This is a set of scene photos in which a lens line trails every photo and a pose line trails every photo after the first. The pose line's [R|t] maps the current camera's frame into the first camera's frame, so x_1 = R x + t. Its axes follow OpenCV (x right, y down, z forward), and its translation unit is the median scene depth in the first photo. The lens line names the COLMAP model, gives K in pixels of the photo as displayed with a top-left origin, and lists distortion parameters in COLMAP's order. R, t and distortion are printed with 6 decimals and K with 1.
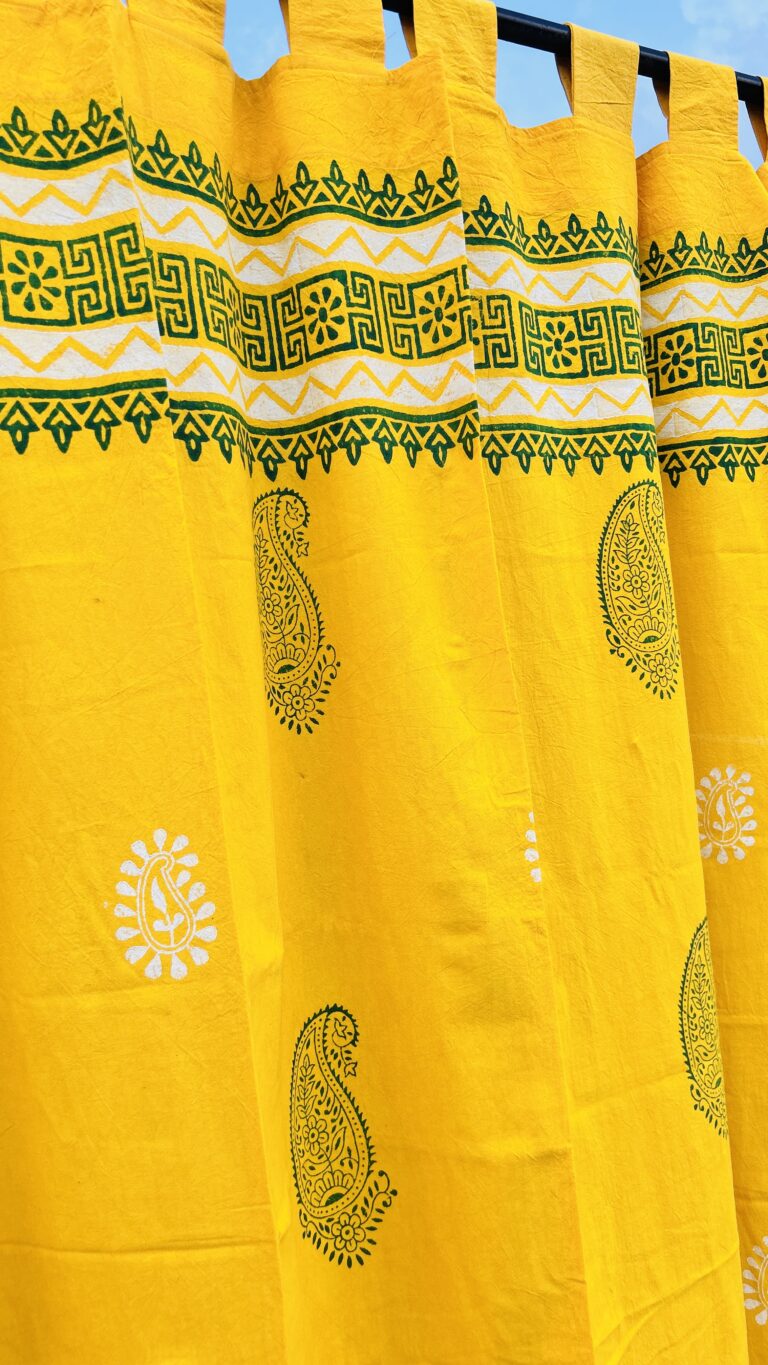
lens RADIAL K [[1032.0, 0, 374.7], [0, 1032.0, 653.4], [0, 0, 1]] dist [0.047632, -0.053206]
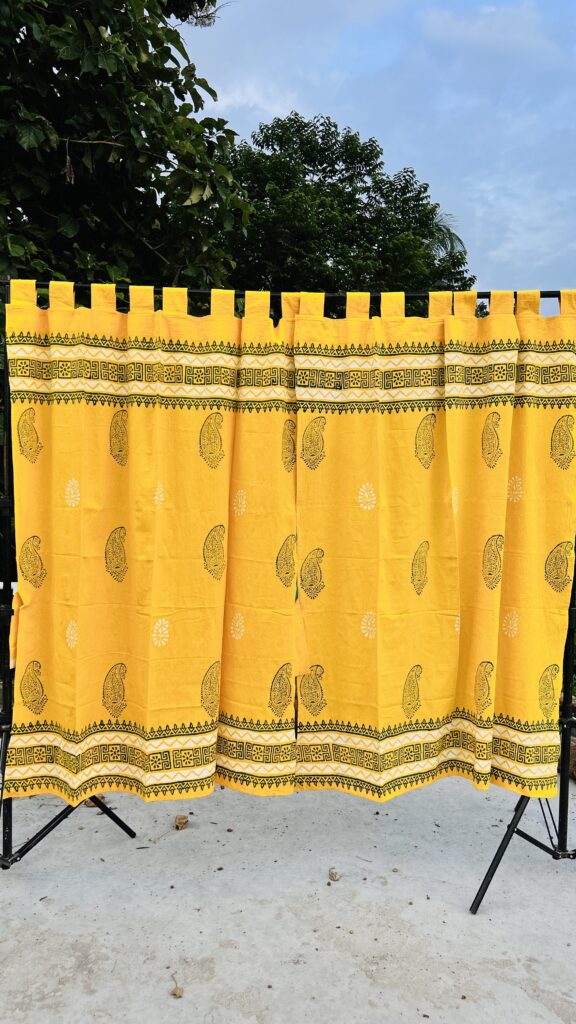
lens RADIAL K [[774.2, 0, 279.3], [0, 774.2, 510.5], [0, 0, 1]] dist [0.047632, -0.053206]
pose [[0.903915, 0.138409, -0.404699, 1.596599], [-0.091602, 0.986885, 0.132921, -0.199681], [0.417788, -0.083078, 0.904738, -1.461797]]
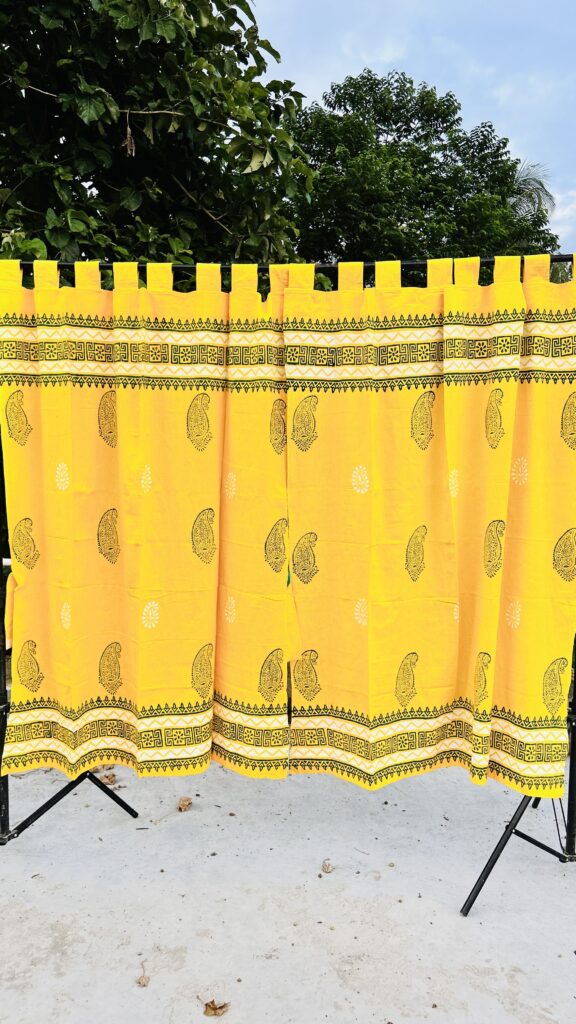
lens RADIAL K [[774.2, 0, 293.4], [0, 774.2, 506.7], [0, 0, 1]] dist [0.047632, -0.053206]
pose [[0.856763, 0.155570, -0.491686, 1.870153], [-0.076692, 0.981248, 0.176834, -0.266569], [0.509977, -0.113797, 0.852628, -1.200474]]
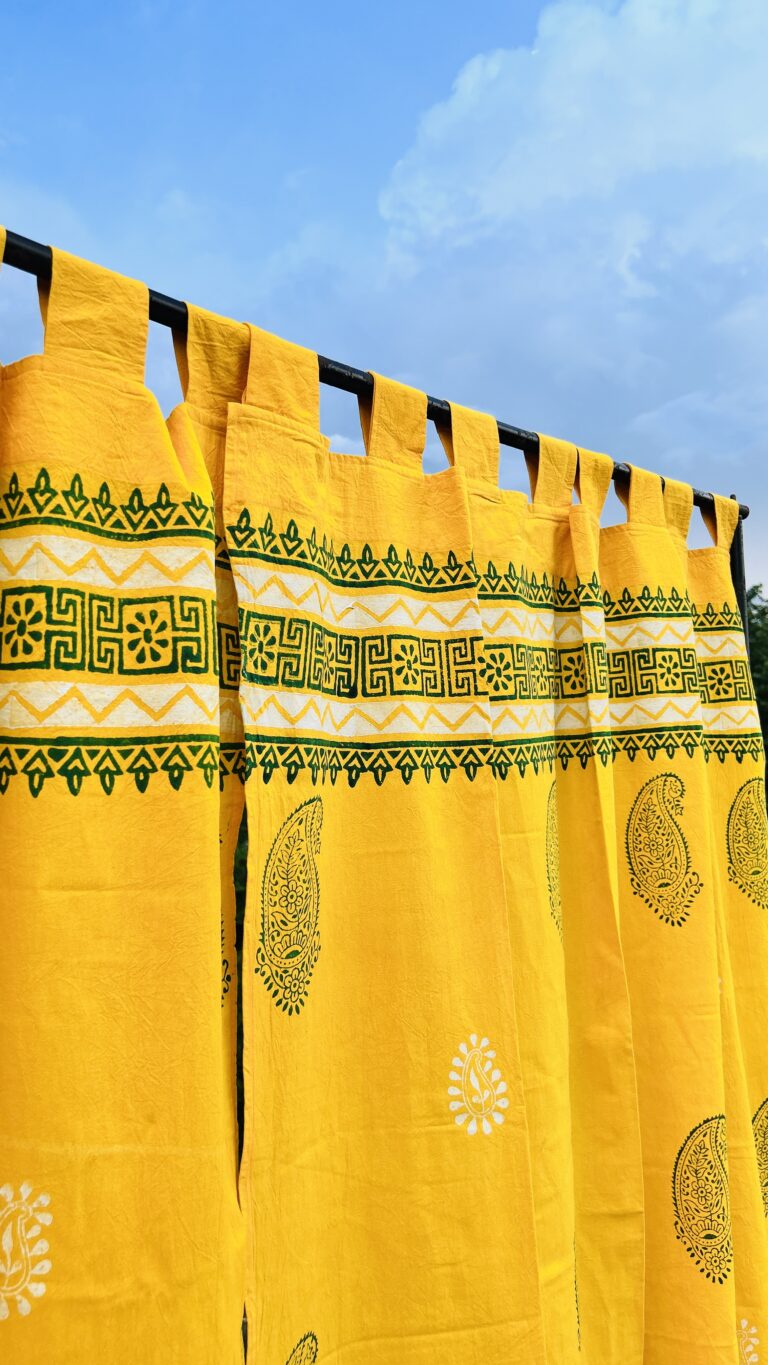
lens RADIAL K [[1032.0, 0, 383.7], [0, 1032.0, 683.0], [0, 0, 1]] dist [0.047632, -0.053206]
pose [[0.941318, 0.117453, 0.316425, 0.305380], [-0.088075, 0.990495, -0.105649, -0.186387], [-0.325827, 0.071580, 0.942716, 0.194943]]
